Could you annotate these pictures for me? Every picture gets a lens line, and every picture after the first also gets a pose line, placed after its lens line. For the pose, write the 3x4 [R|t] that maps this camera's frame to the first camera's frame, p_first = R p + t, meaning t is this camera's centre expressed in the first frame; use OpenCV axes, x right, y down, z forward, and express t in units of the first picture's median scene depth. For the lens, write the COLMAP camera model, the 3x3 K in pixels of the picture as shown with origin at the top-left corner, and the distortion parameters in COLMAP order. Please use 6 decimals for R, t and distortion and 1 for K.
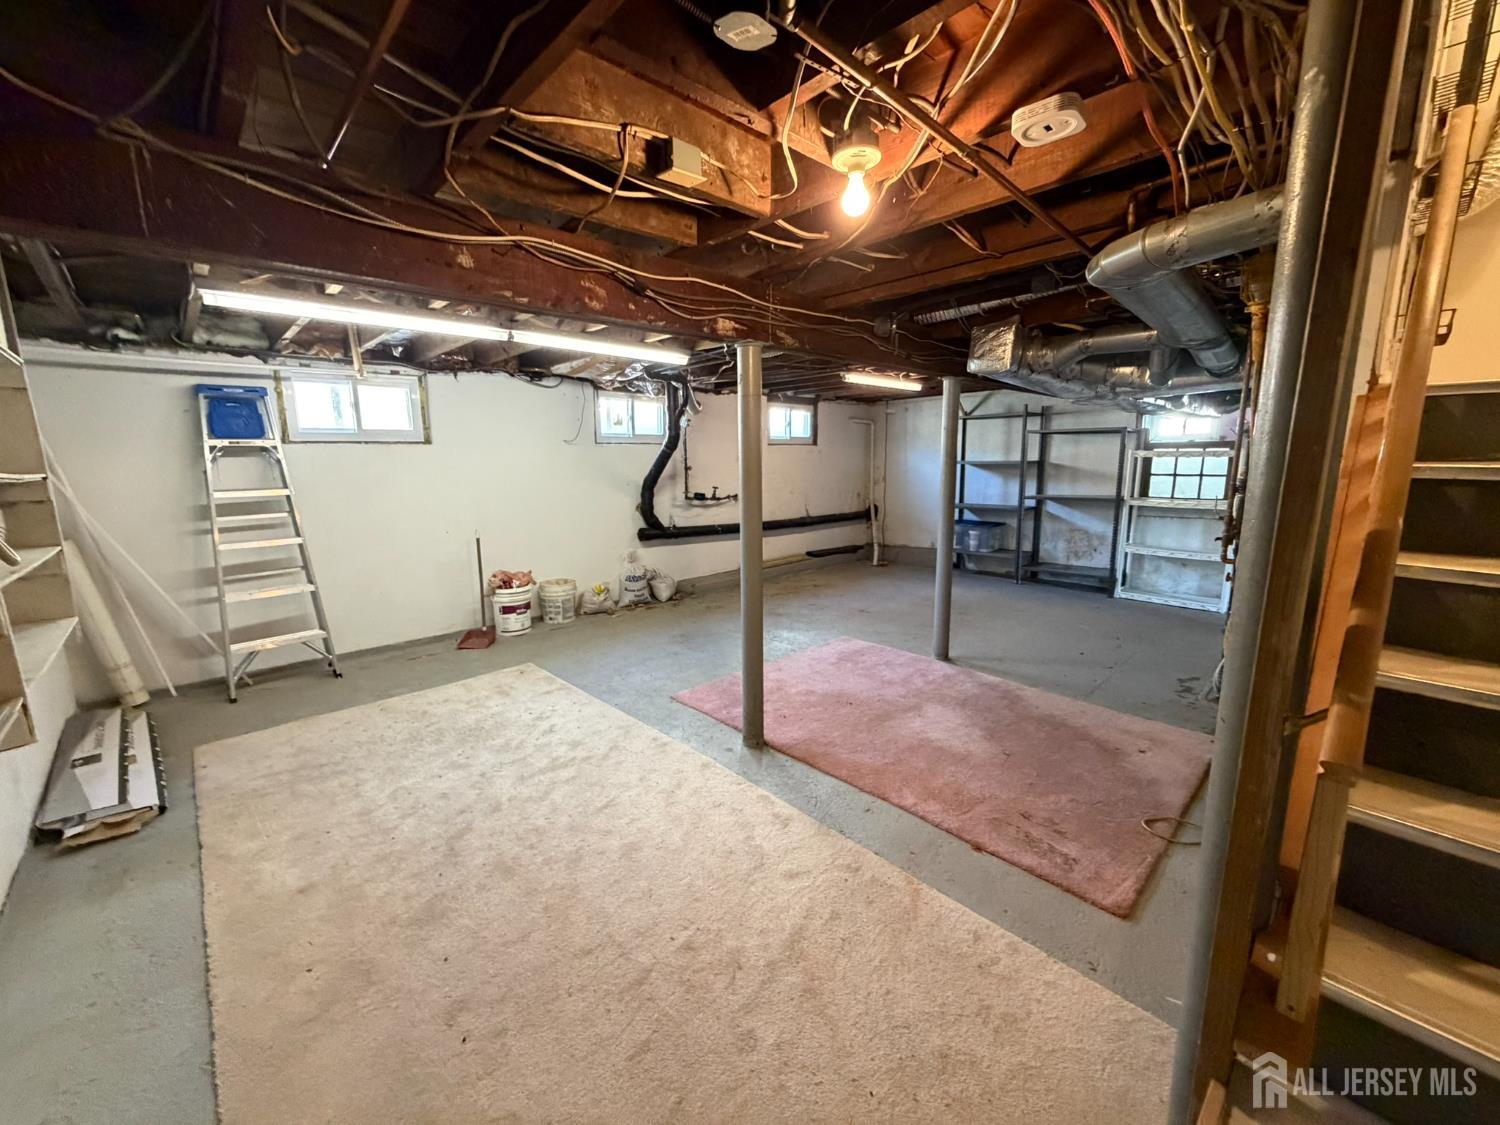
lens RADIAL K [[594.2, 0, 751.6], [0, 594.2, 559.8], [0, 0, 1]] dist [-0.001270, 0.000051]
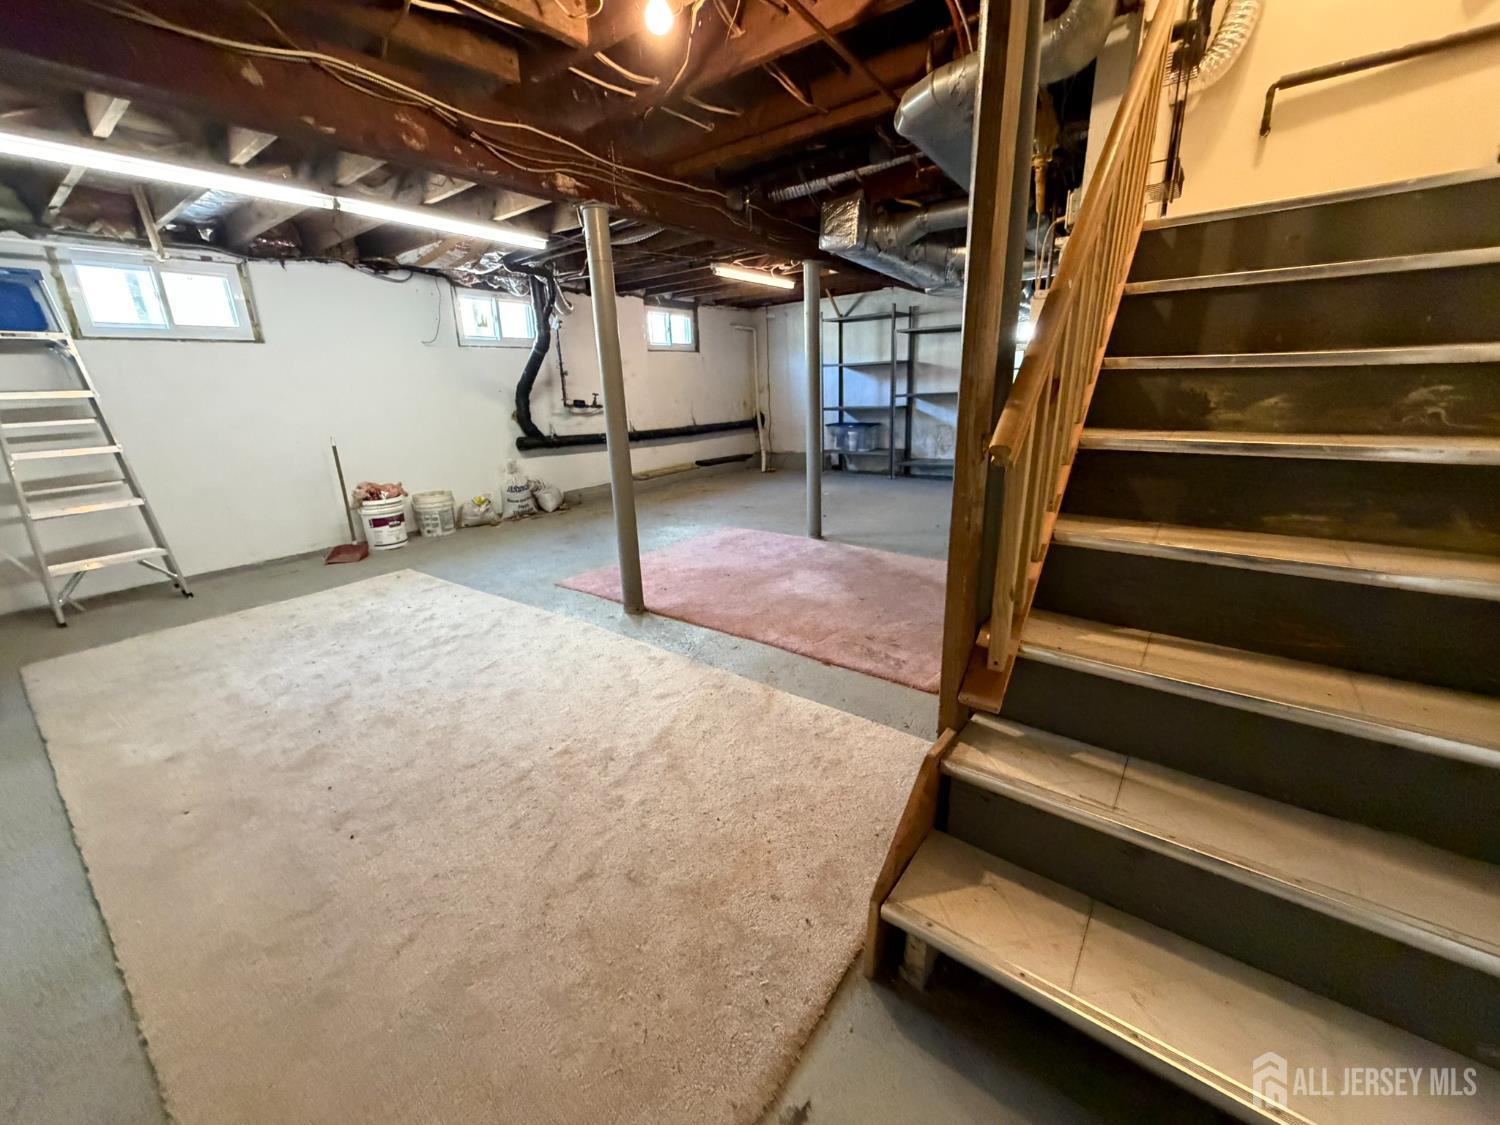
lens RADIAL K [[594.2, 0, 751.9], [0, 594.2, 561.8], [0, 0, 1]] dist [-0.001270, 0.000051]
pose [[0.986250, -0.070199, 0.149606, 0.053384], [0.053048, 0.991866, 0.115704, 0.102495], [-0.156512, -0.106177, 0.981952, -0.063291]]
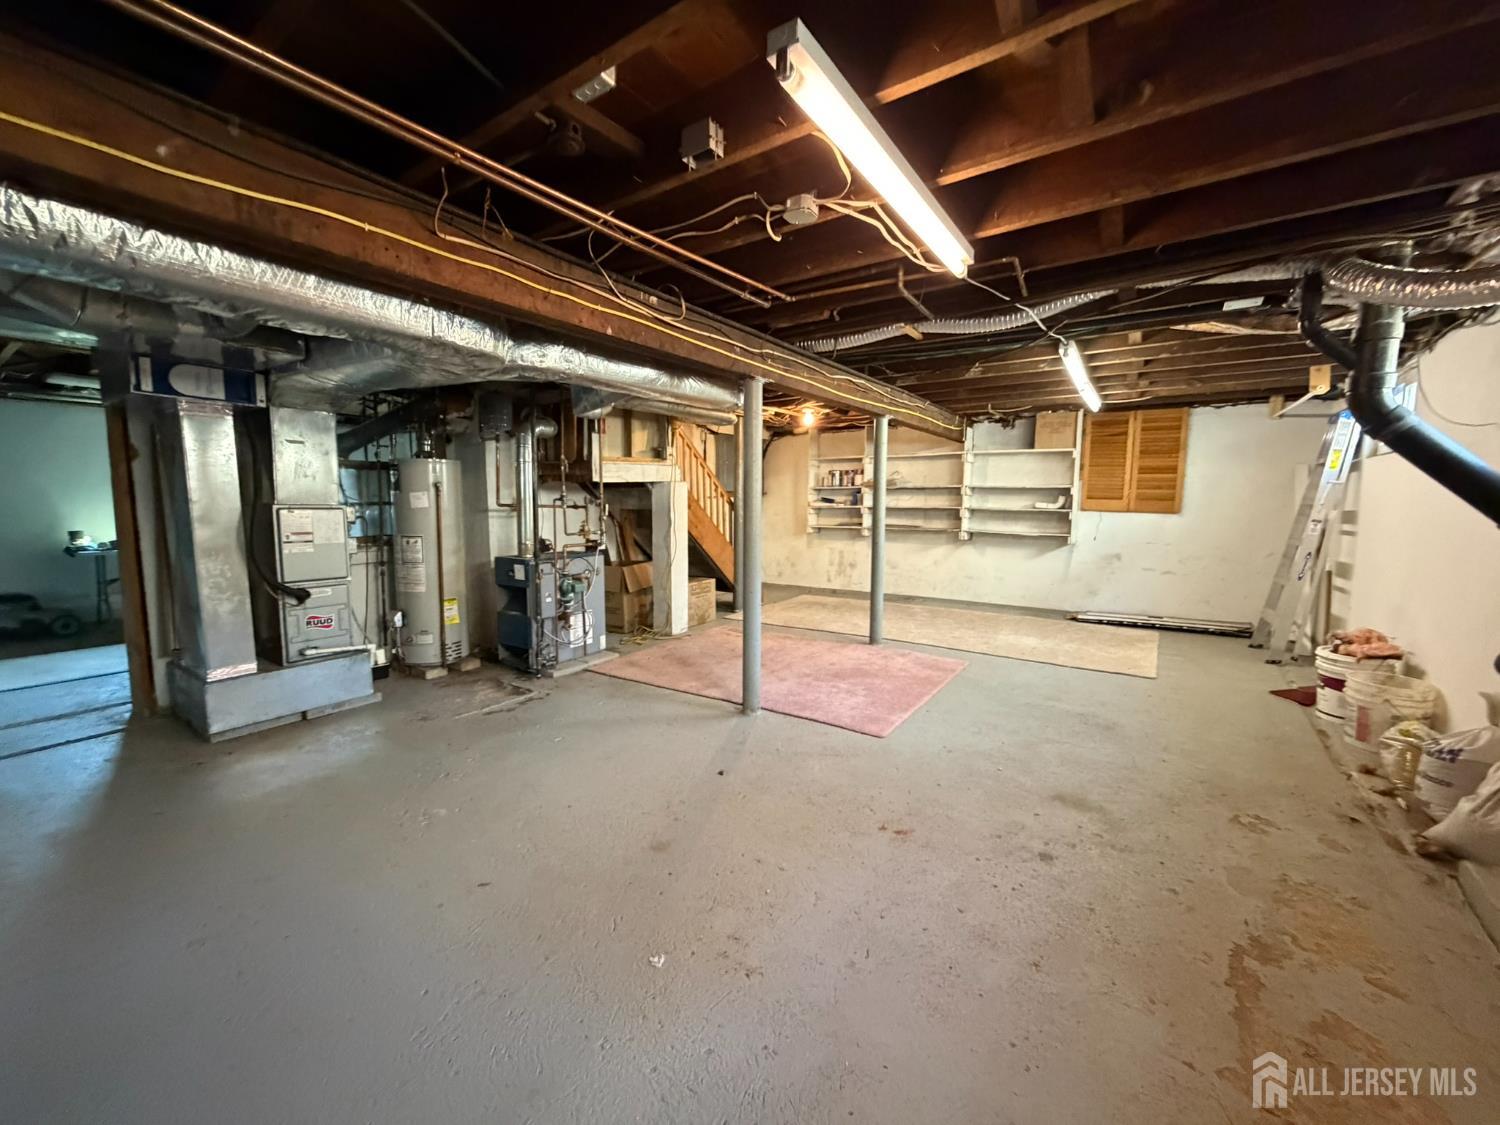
lens RADIAL K [[594.2, 0, 747.3], [0, 594.2, 559.1], [0, 0, 1]] dist [-0.001270, 0.000051]
pose [[-0.978412, 0.018192, -0.205860, 0.637393], [-0.040467, 0.959970, 0.277165, -0.345325], [0.202662, 0.279512, -0.938510, 2.185292]]
